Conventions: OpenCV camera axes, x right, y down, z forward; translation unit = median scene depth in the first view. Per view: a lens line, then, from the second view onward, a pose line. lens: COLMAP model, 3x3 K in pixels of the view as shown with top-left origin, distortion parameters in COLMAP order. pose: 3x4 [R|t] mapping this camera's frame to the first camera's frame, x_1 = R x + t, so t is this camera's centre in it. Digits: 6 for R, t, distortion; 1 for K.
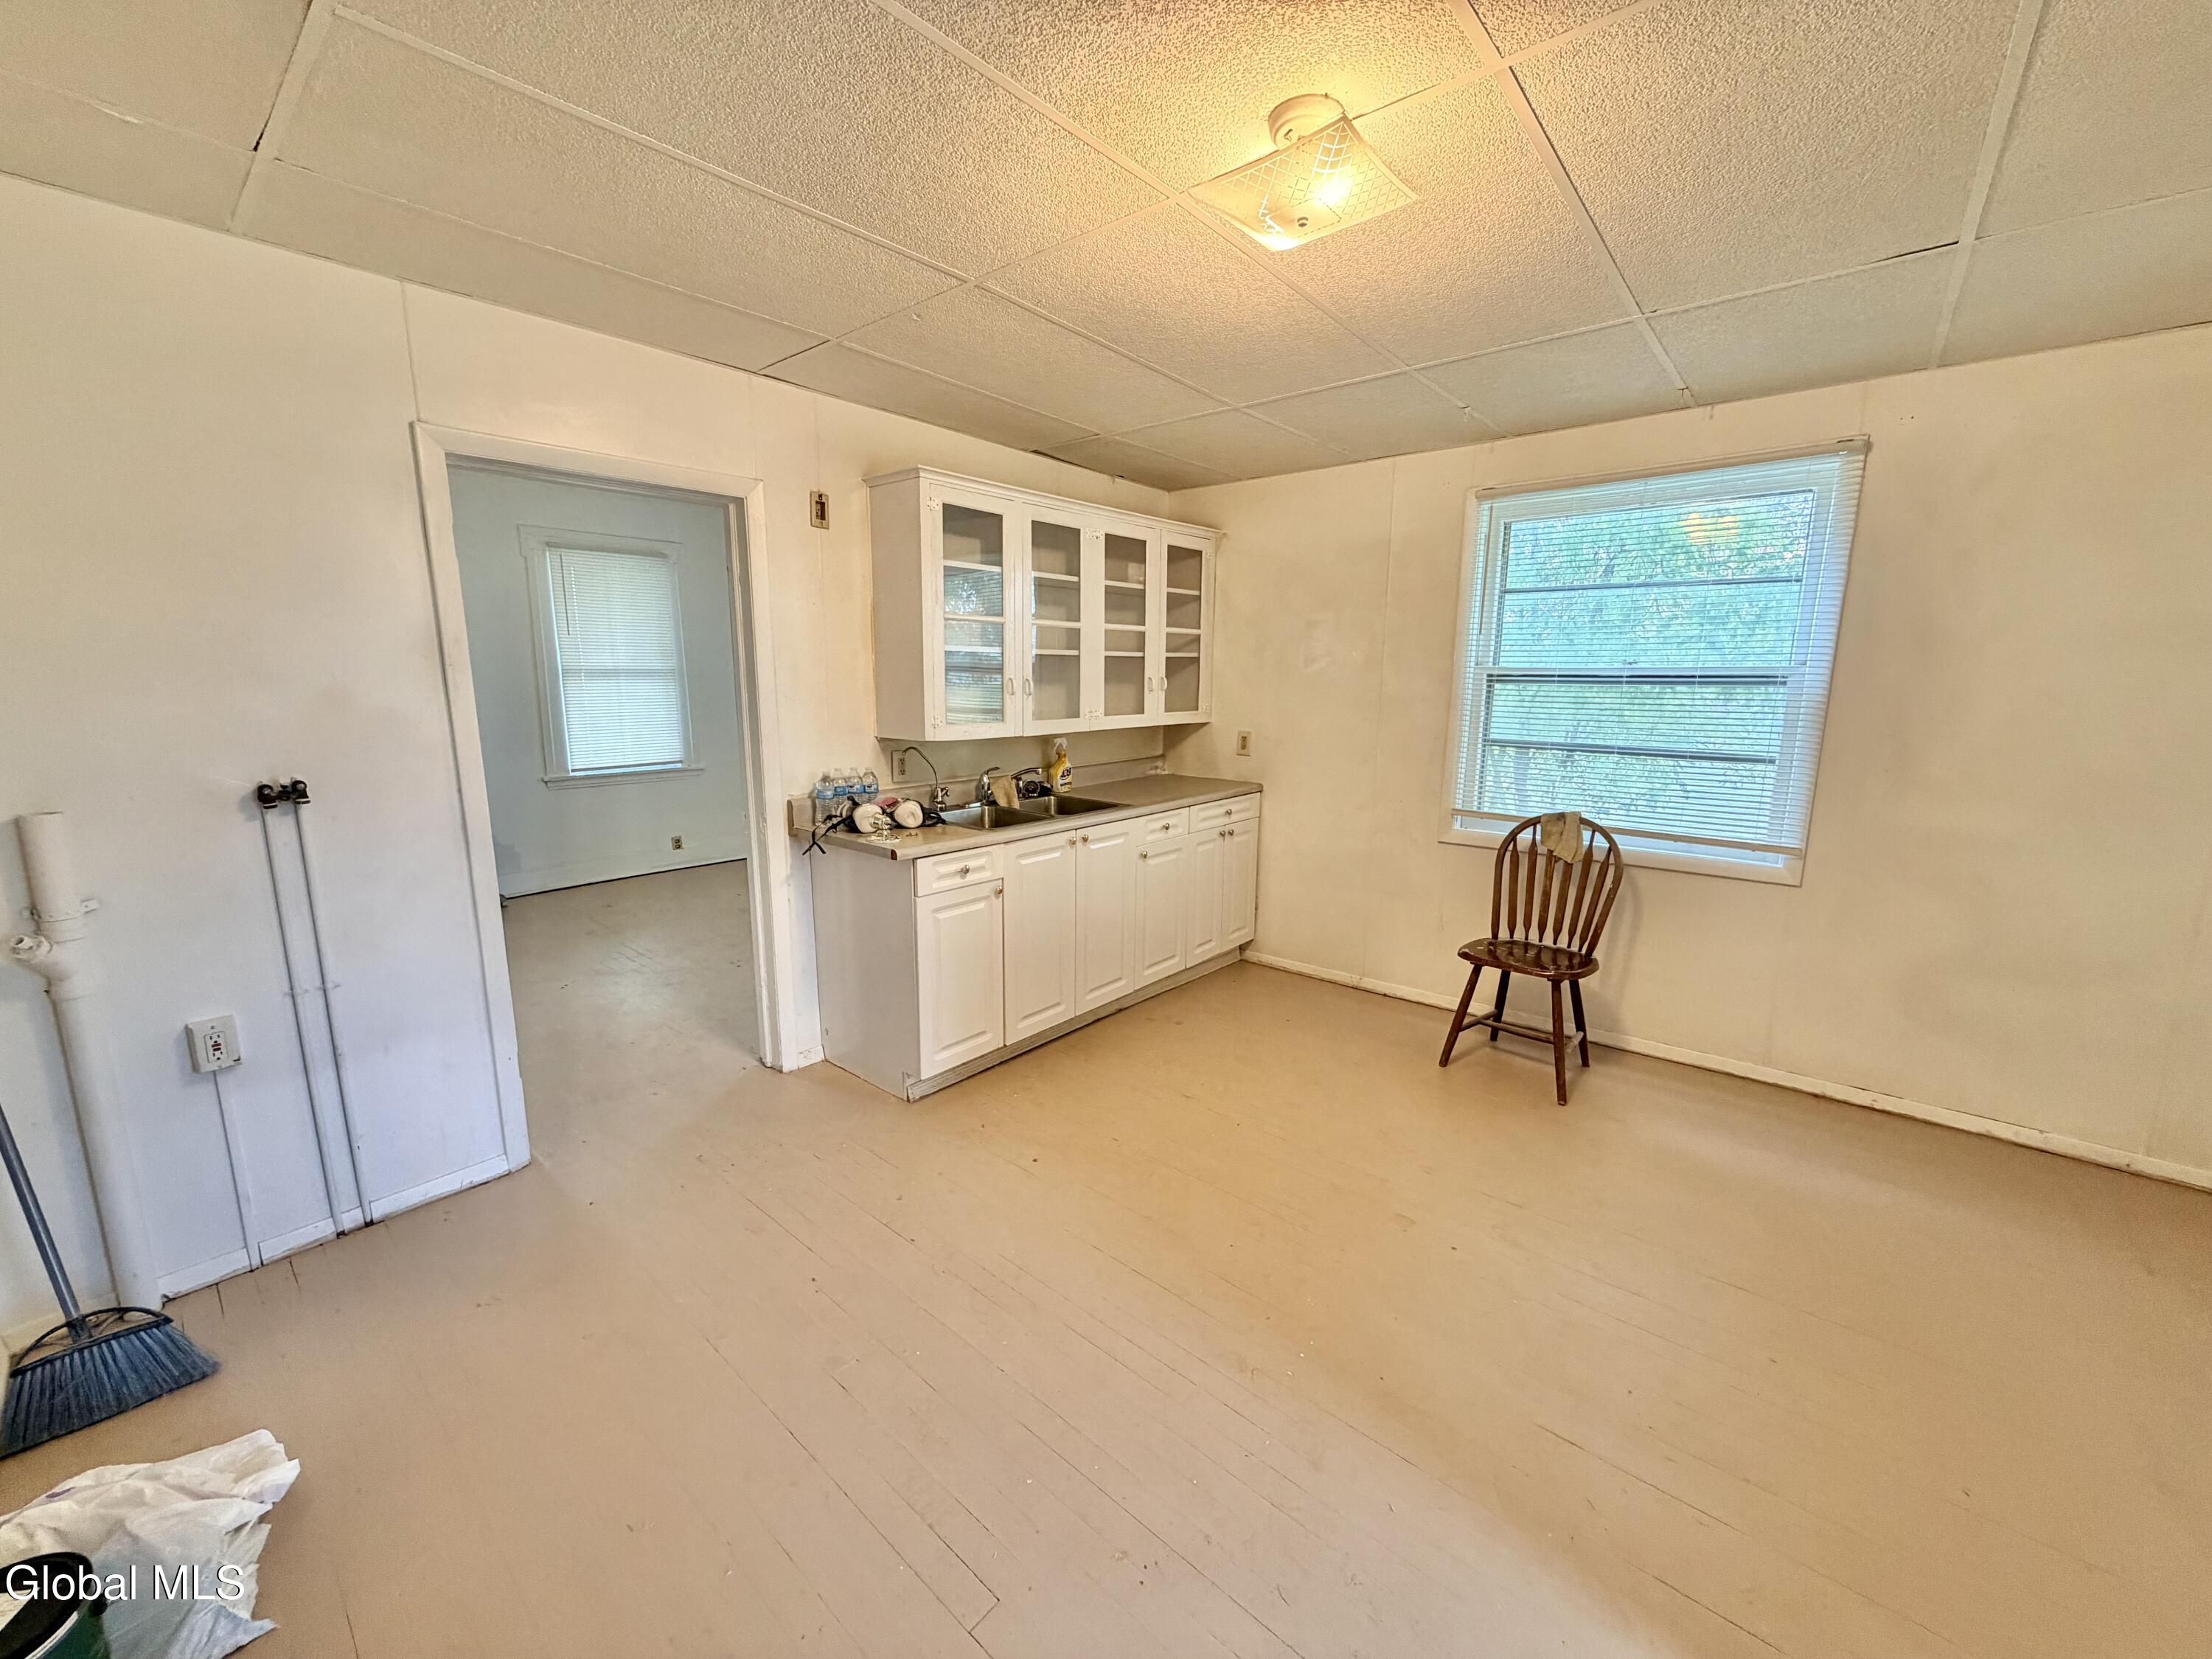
lens RADIAL K [[879.9, 0, 1107.5], [0, 879.9, 826.6], [0, 0, 1]] dist [-0.000992, 0.001901]
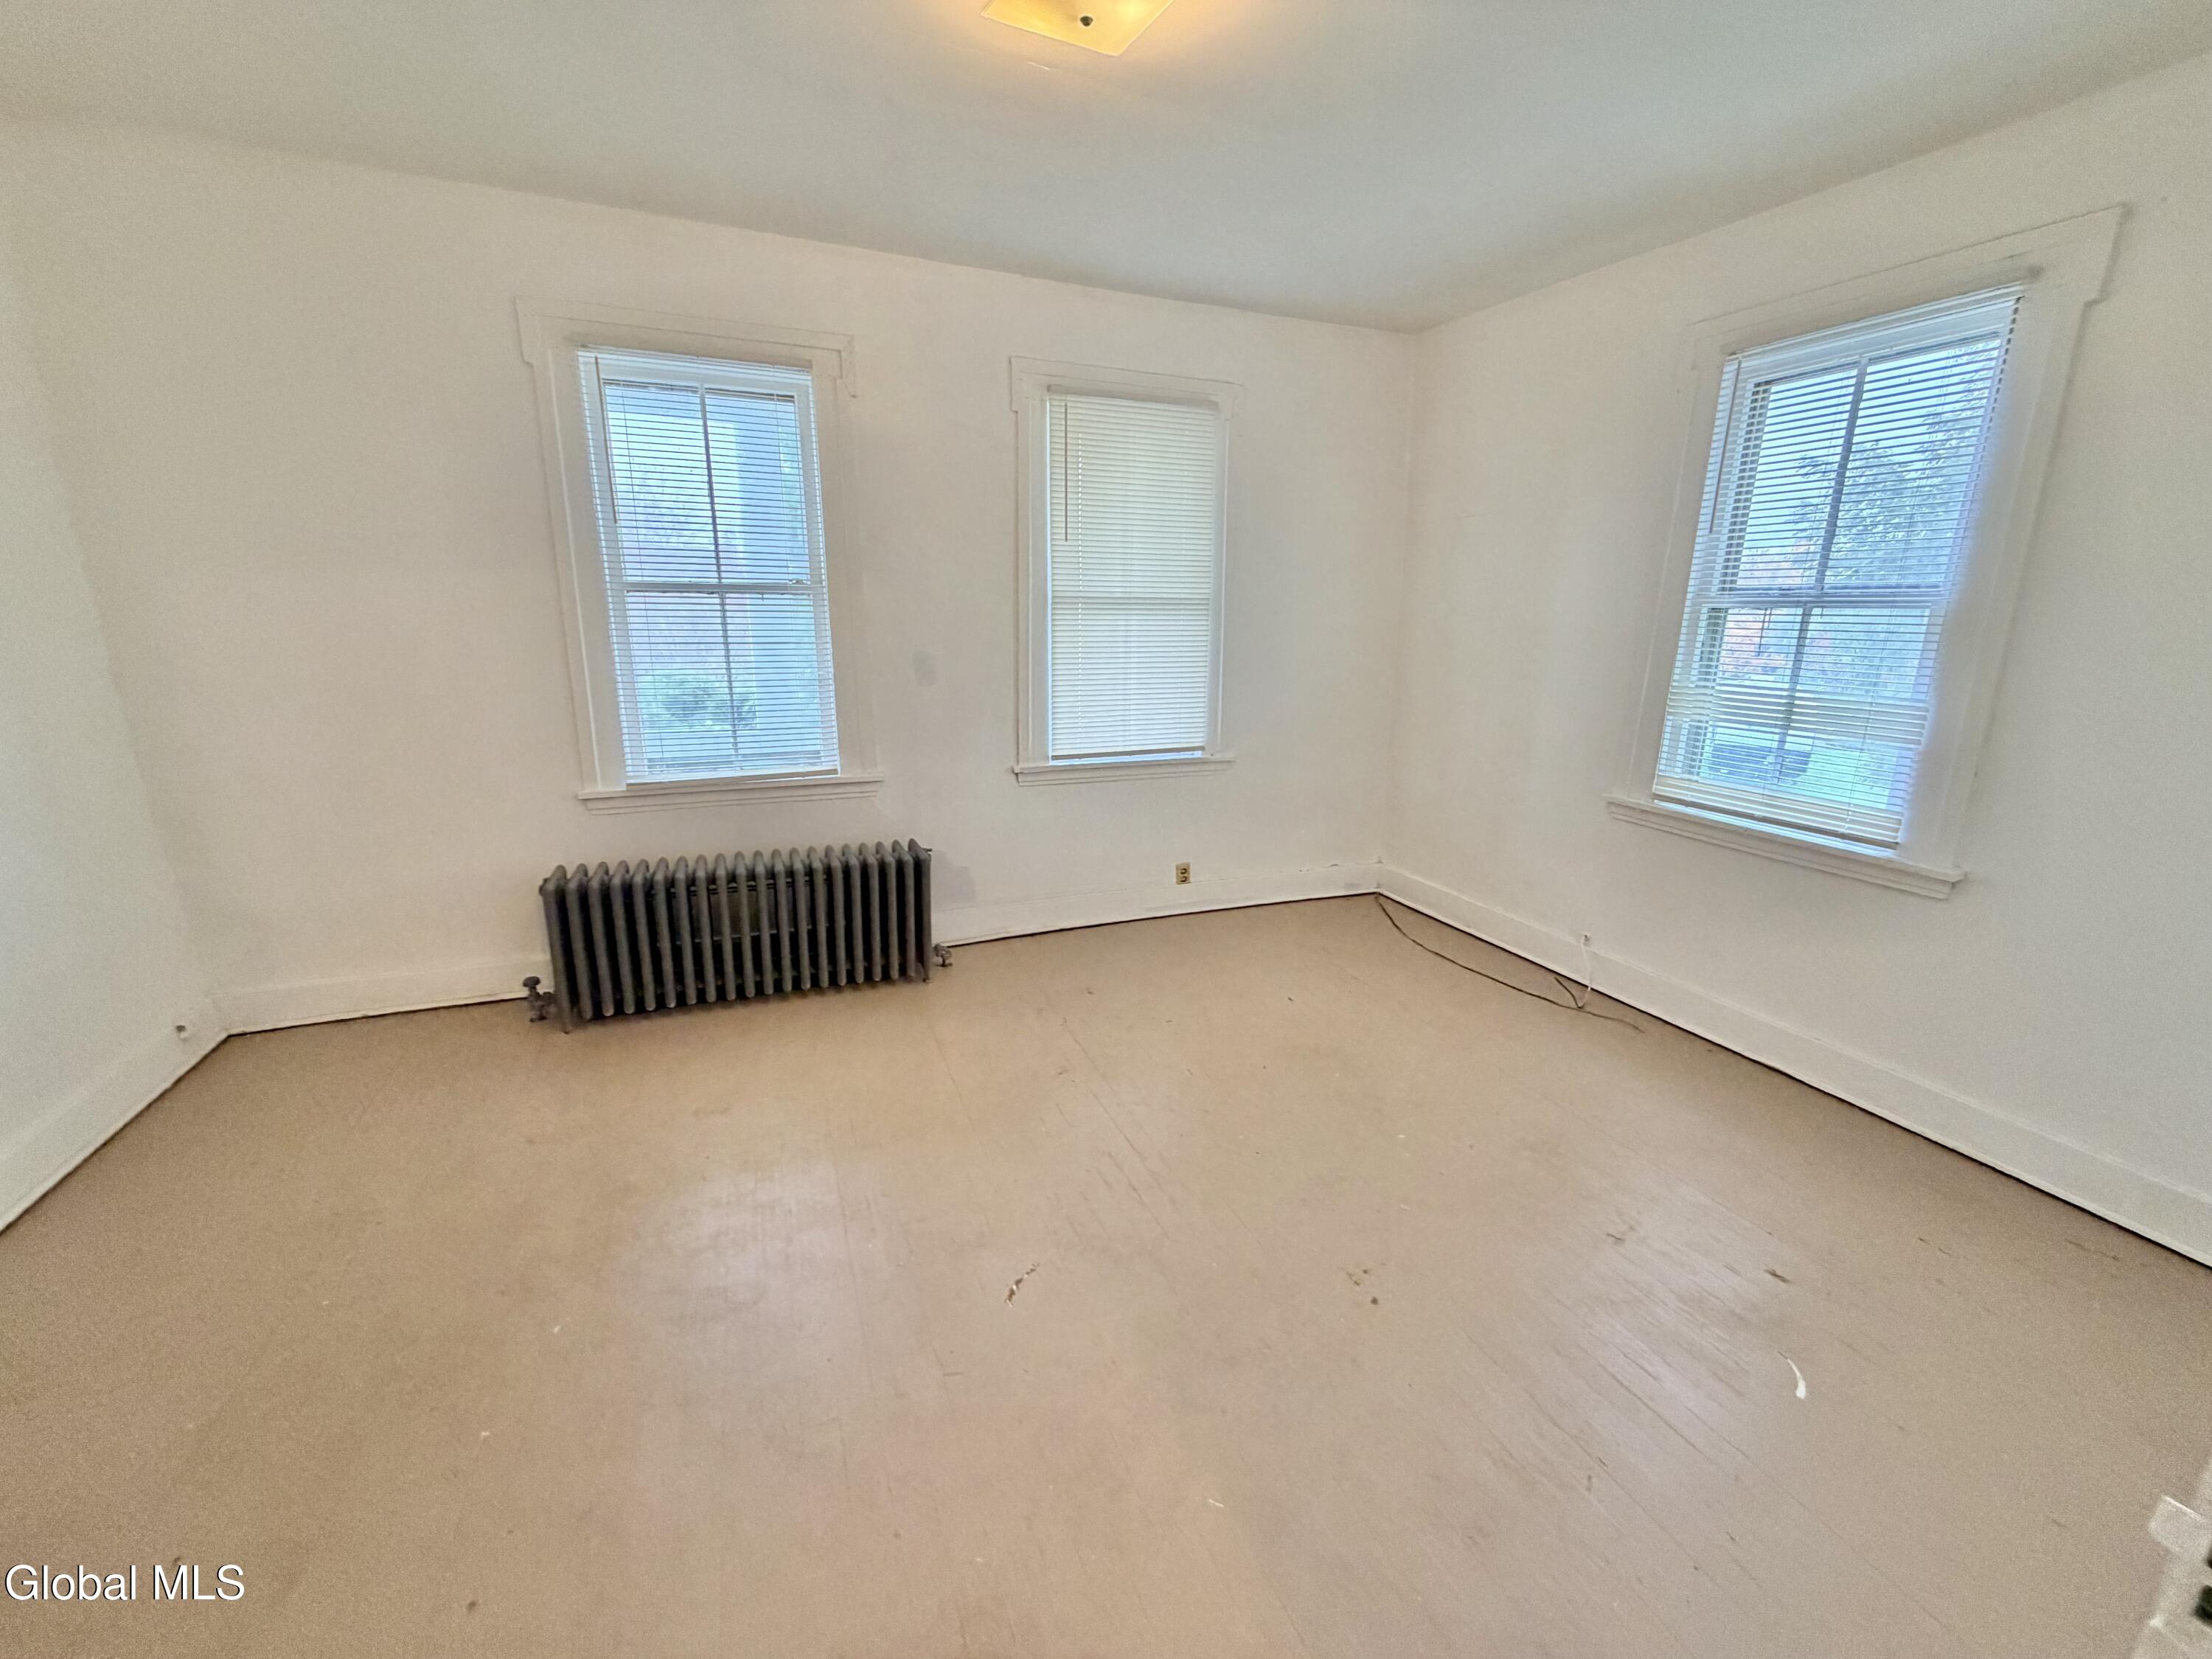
lens RADIAL K [[879.9, 0, 1105.0], [0, 879.9, 822.9], [0, 0, 1]] dist [-0.000992, 0.001901]
pose [[0.888110, 0.115308, -0.444933, -0.275418], [-0.085244, 0.992548, 0.087076, -0.073240], [0.451658, -0.039405, 0.891321, 0.430219]]
